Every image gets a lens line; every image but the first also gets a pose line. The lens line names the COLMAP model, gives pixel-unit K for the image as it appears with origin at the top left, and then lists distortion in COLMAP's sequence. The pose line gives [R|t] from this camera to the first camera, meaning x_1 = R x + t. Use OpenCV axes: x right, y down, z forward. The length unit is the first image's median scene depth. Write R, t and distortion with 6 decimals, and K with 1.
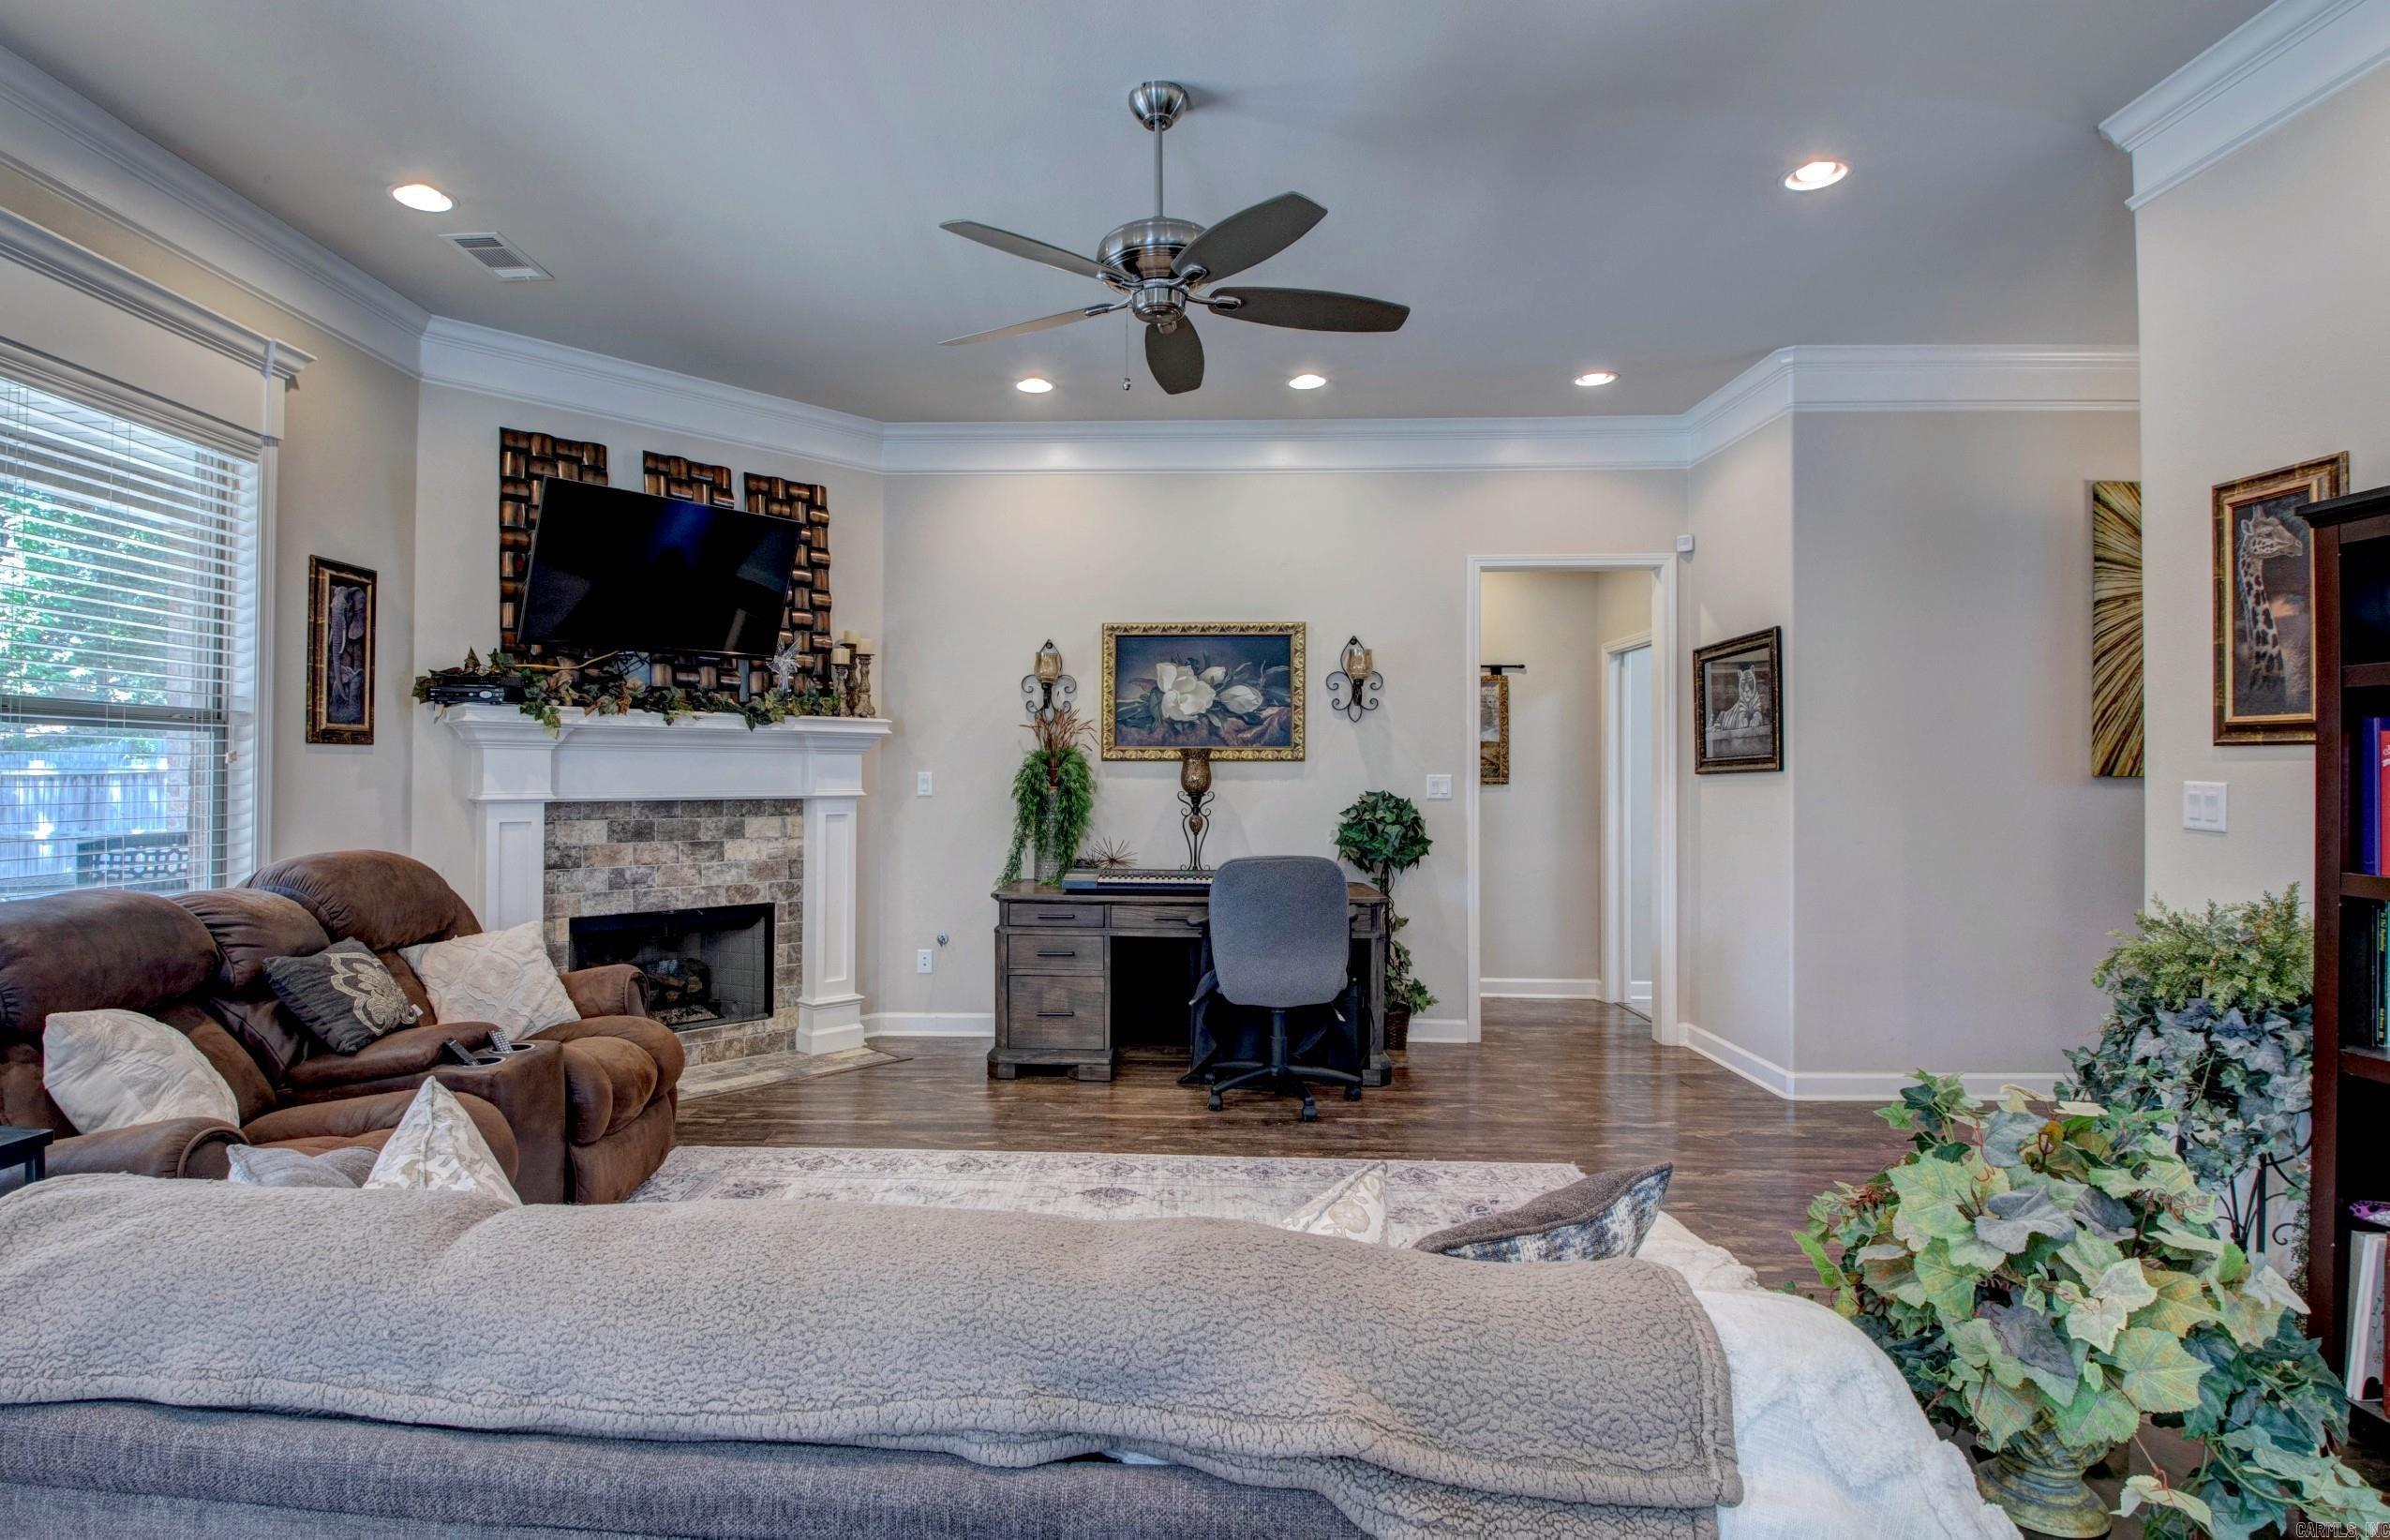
lens RADIAL K [[1185.6, 0, 1094.4], [0, 1185.6, 758.2], [0, 0, 1]] dist [0.002066, -0.001050]
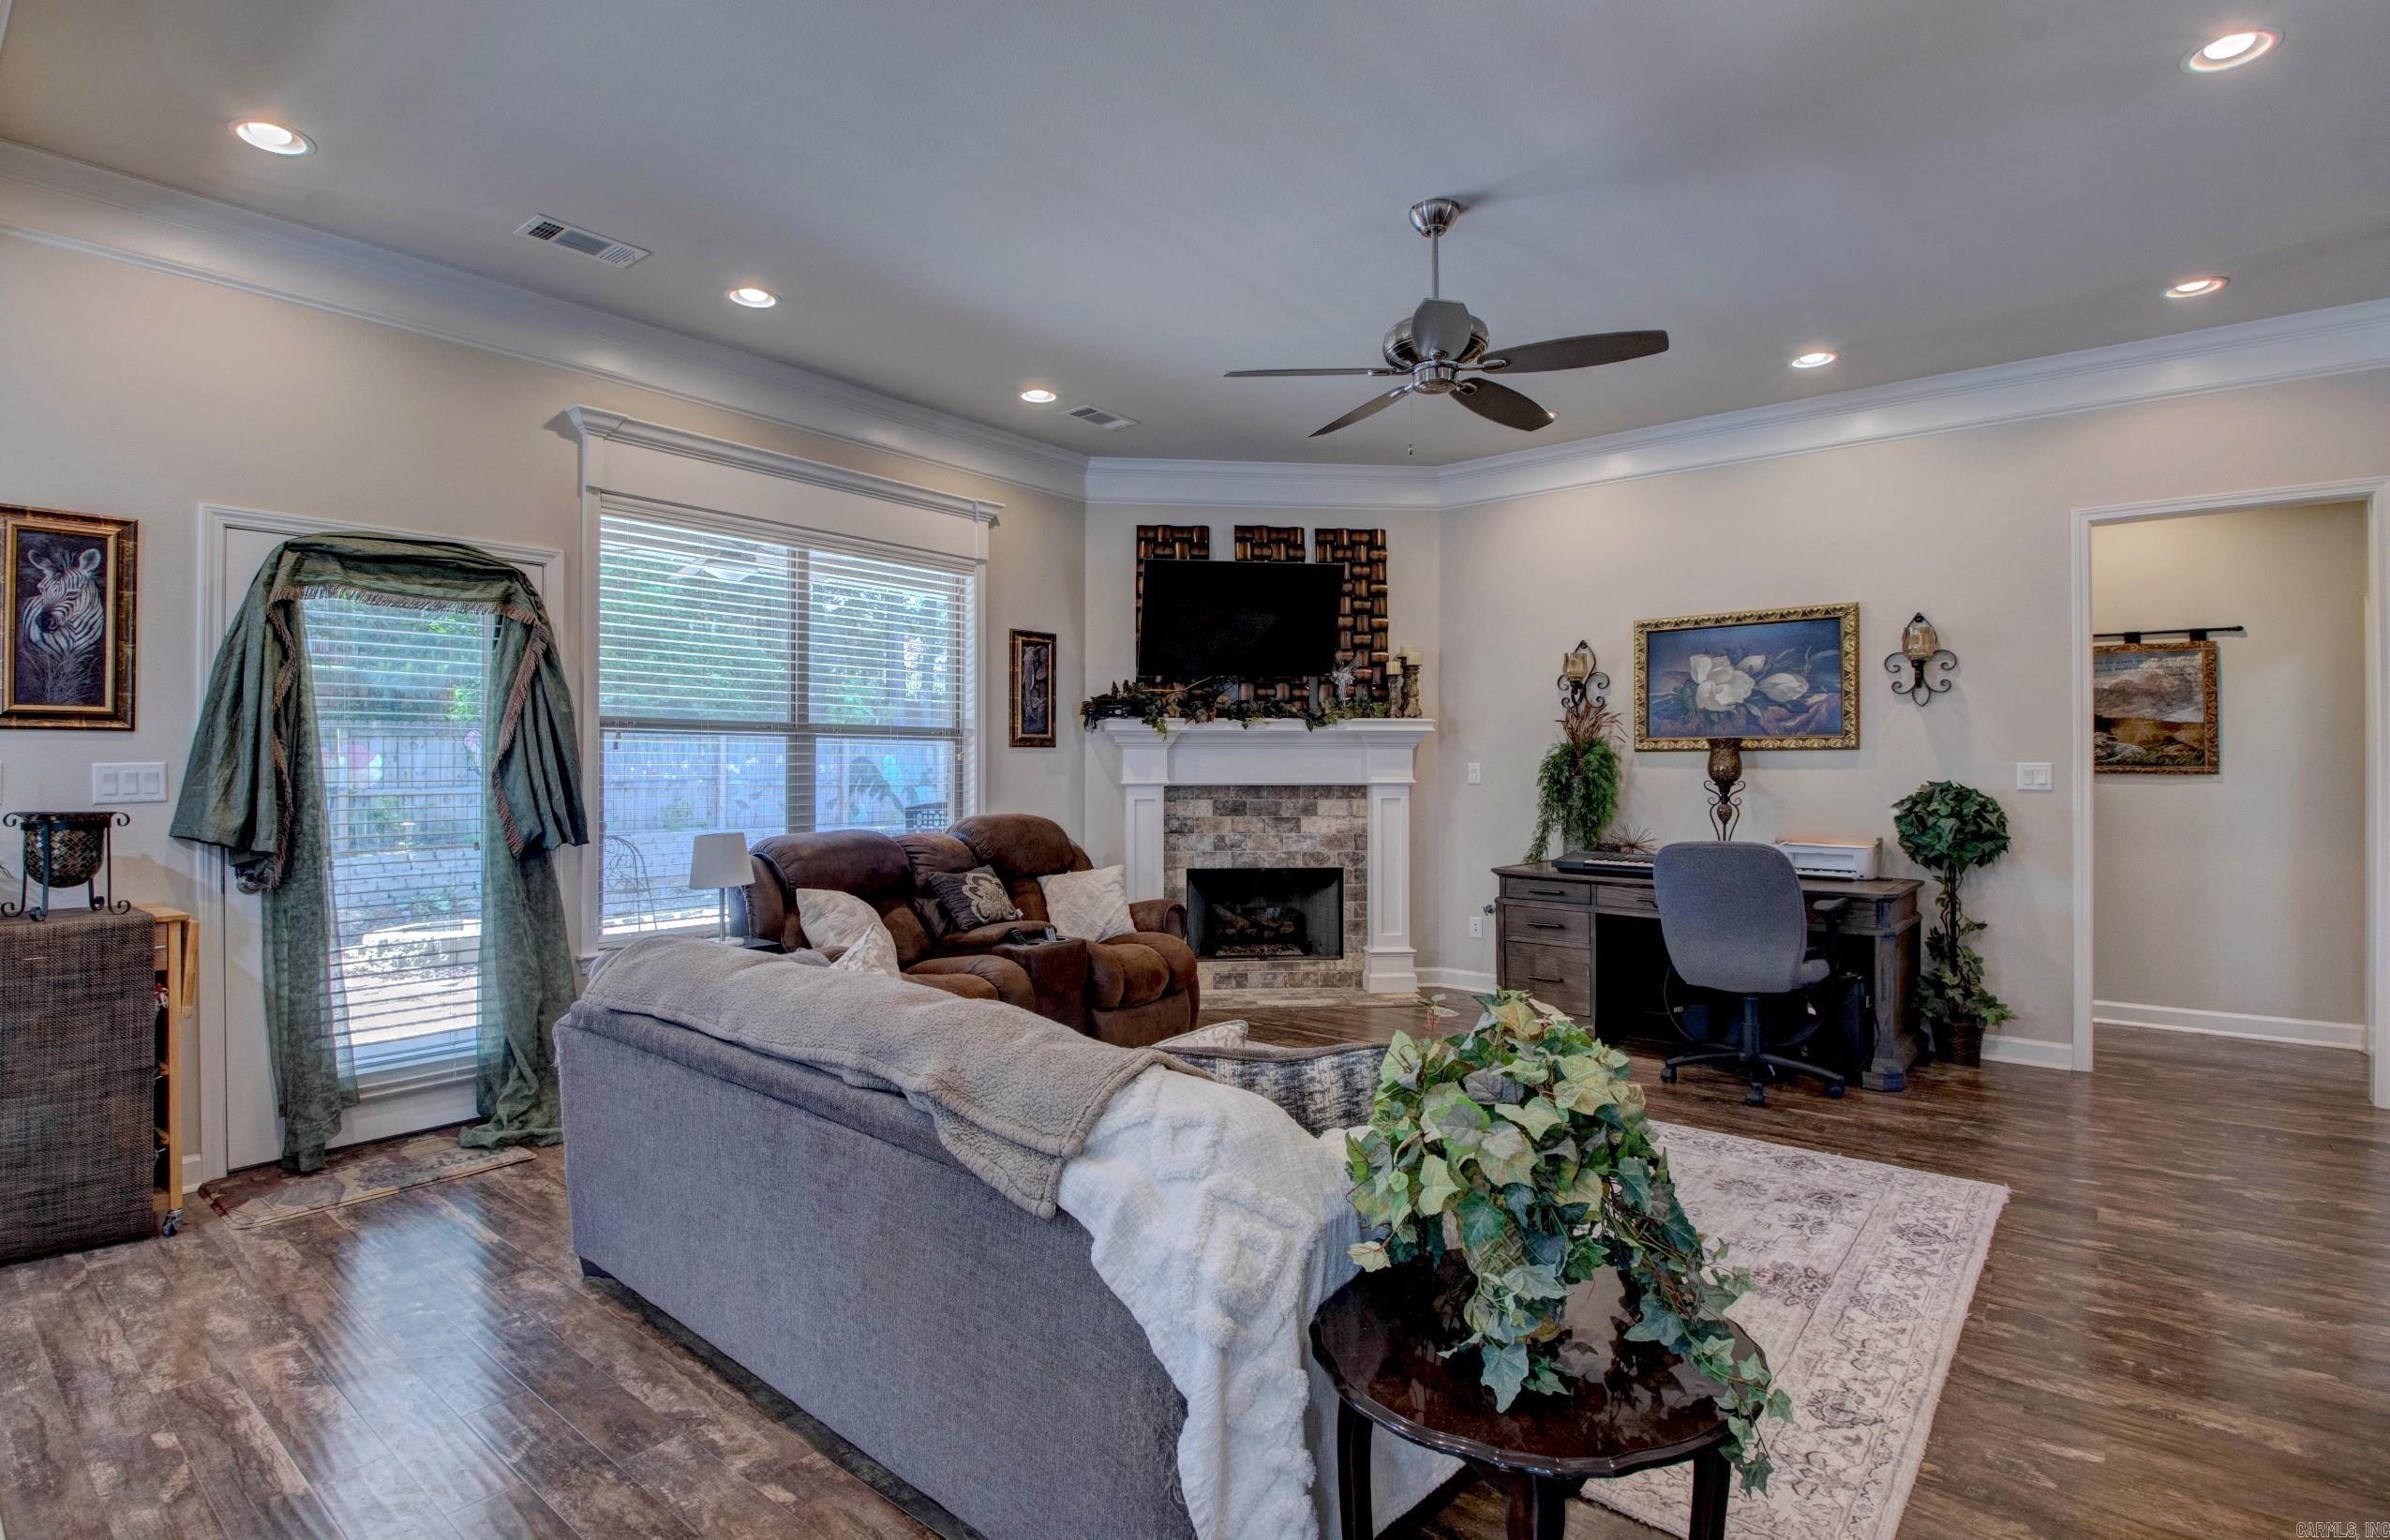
lens RADIAL K [[1115.6, 0, 1186.1], [0, 1115.6, 757.1], [0, 0, 1]] dist [0.048291, -0.044673]
pose [[0.805679, -0.008998, -0.592284, 0.305840], [0.011852, 0.999929, 0.000931, 0.001522], [0.592234, -0.007769, 0.805729, -0.051927]]
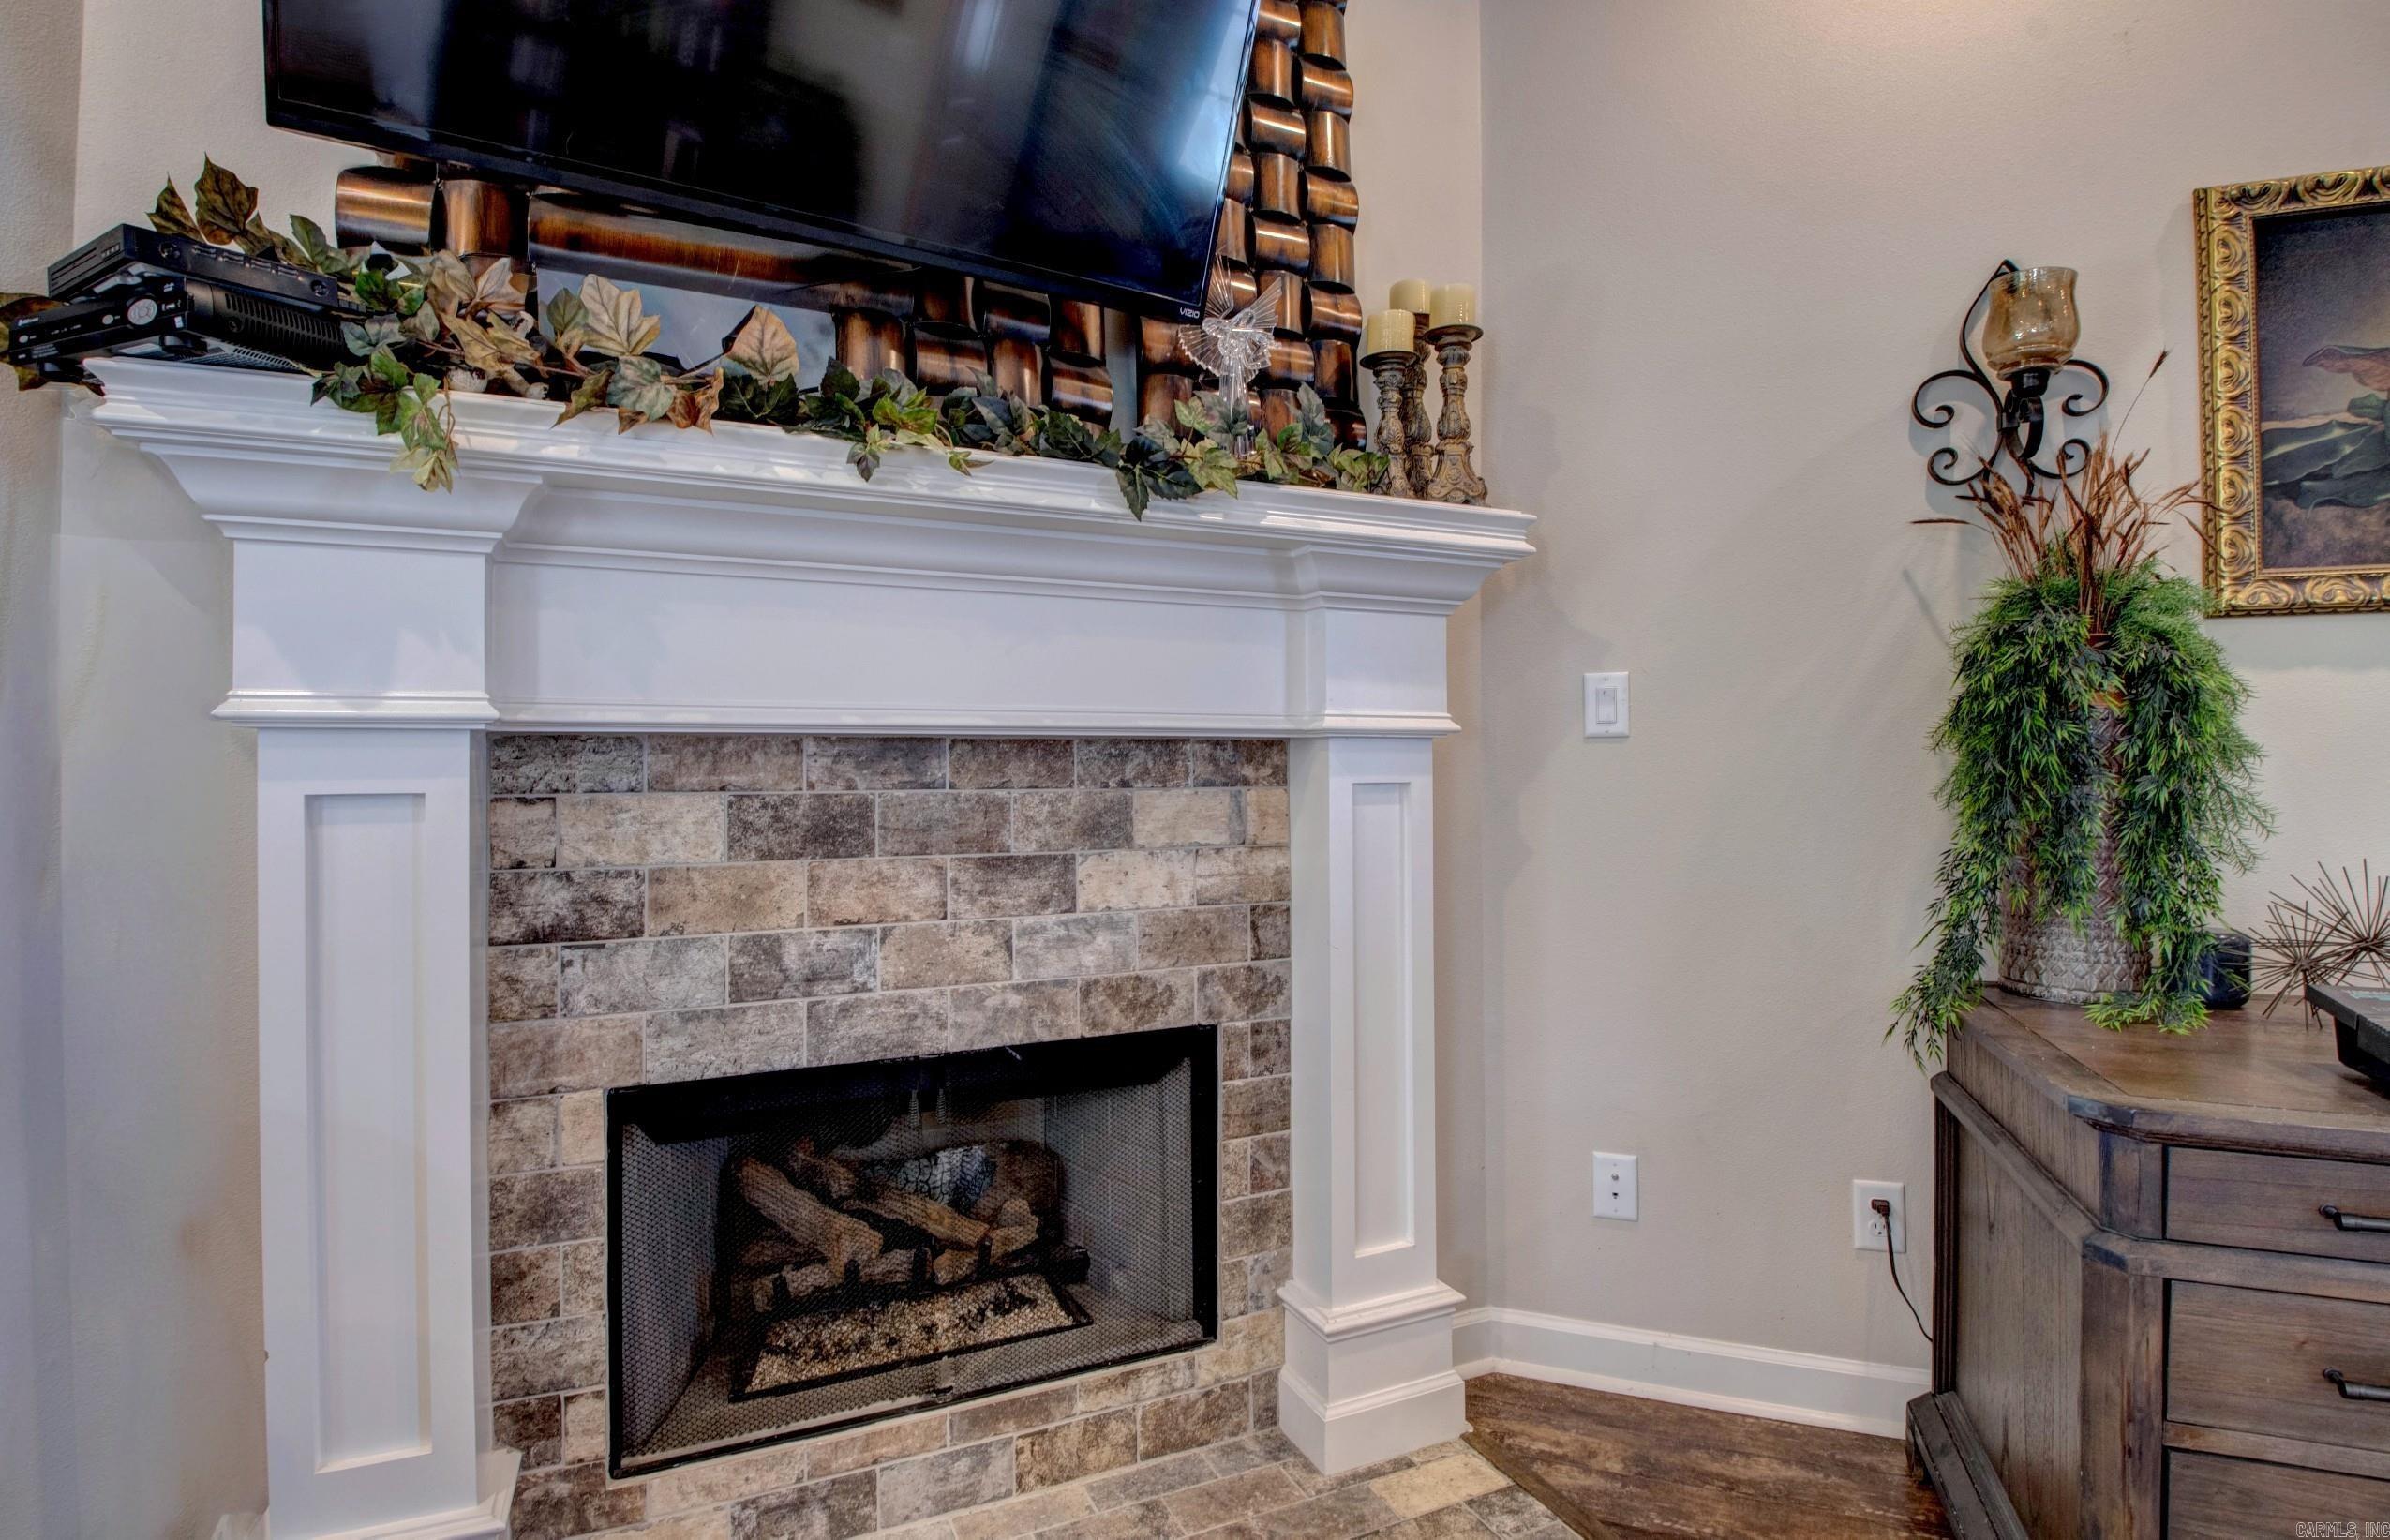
lens RADIAL K [[1172.9, 0, 1185.3], [0, 1172.9, 764.8], [0, 0, 1]] dist [0.017416, 0.000020]
pose [[0.953870, -0.007850, -0.300116, -0.174558], [0.011171, 0.999894, 0.009350, 0.039684], [0.300011, -0.012271, 0.953857, 0.672178]]
